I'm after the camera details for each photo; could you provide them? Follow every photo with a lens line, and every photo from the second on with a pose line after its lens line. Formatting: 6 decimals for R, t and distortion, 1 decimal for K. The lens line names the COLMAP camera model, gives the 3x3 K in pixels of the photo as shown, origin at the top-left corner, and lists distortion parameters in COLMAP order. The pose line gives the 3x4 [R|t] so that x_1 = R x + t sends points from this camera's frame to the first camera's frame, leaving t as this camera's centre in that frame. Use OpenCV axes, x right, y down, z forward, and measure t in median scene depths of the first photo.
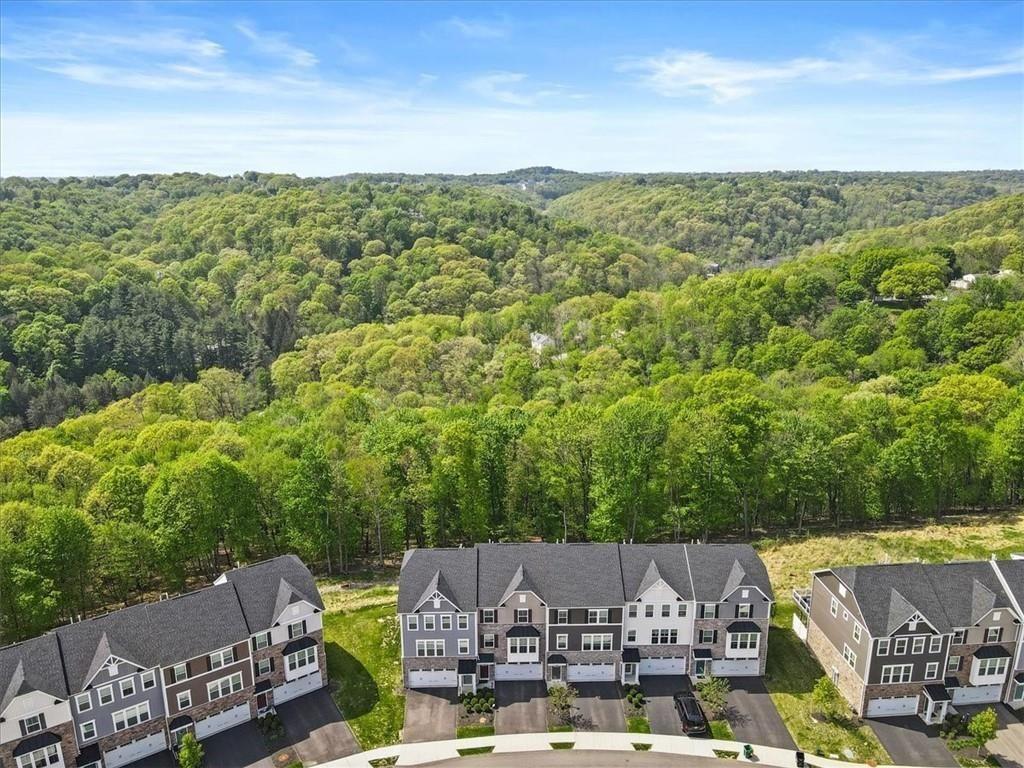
lens RADIAL K [[761.5, 0, 512.0], [0, 761.5, 384.0], [0, 0, 1]] dist [0.009746, 0.002603]
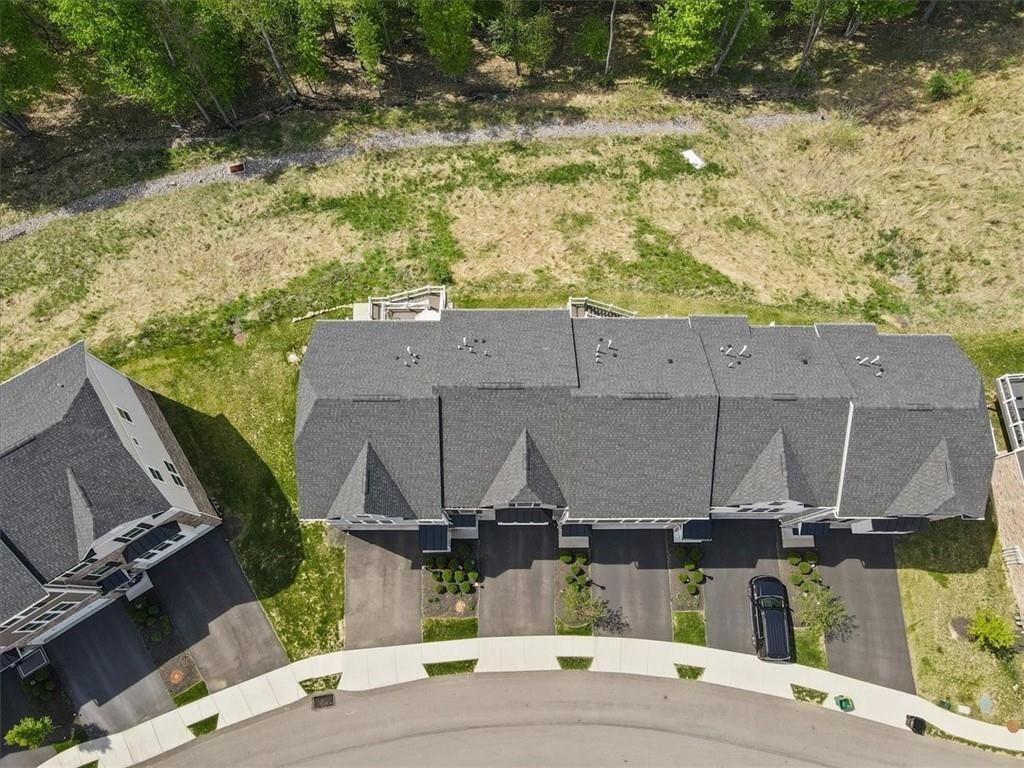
lens RADIAL K [[761.5, 0, 512.0], [0, 761.5, 384.0], [0, 0, 1]] dist [0.009746, 0.002603]
pose [[0.999815, 0.019086, 0.002262, 0.002121], [-0.012162, 0.537153, 0.843397, -0.239526], [0.014882, -0.843269, 0.537286, 0.813874]]
